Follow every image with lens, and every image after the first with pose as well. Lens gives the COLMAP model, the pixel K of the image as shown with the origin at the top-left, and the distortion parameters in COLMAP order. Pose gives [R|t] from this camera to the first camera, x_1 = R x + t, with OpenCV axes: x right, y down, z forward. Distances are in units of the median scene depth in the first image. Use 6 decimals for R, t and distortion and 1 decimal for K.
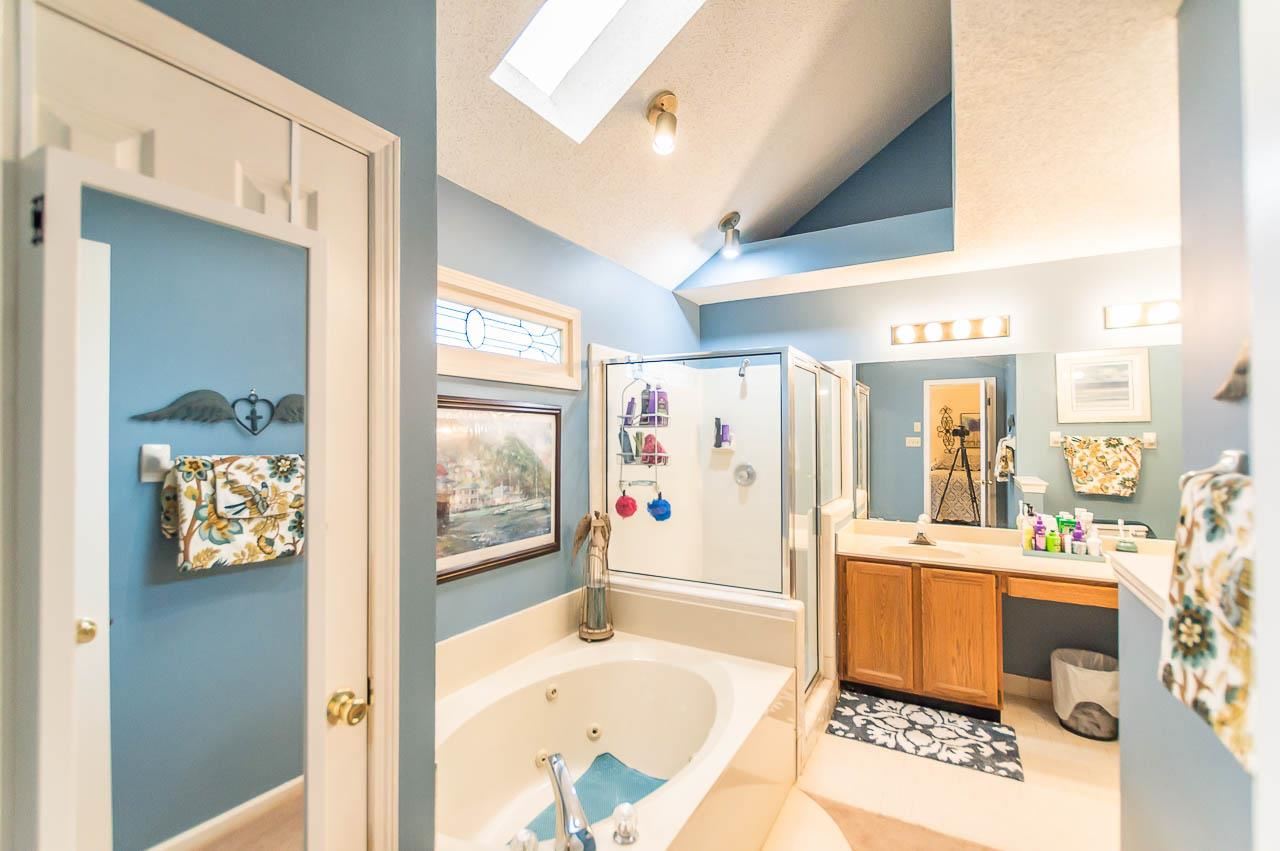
lens RADIAL K [[576.9, 0, 640.3], [0, 576.9, 427.0], [0, 0, 1]] dist [0.001691, -0.000434]
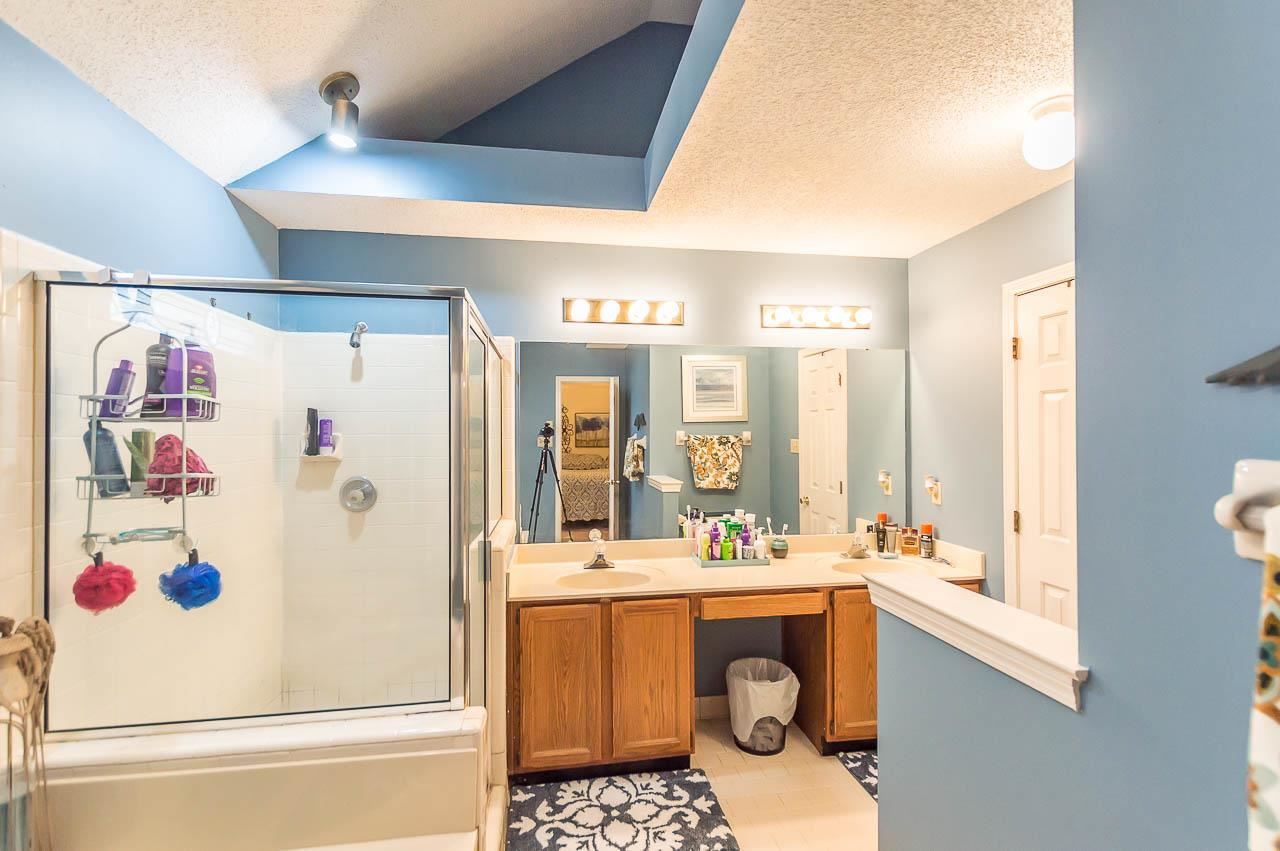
lens RADIAL K [[576.9, 0, 640.3], [0, 576.9, 427.0], [0, 0, 1]] dist [0.001691, -0.000434]
pose [[0.779706, 0.004458, 0.626129, 0.021604], [-0.005323, 0.999986, -0.000491, 0.003465], [-0.626123, -0.002950, 0.779719, 0.353082]]
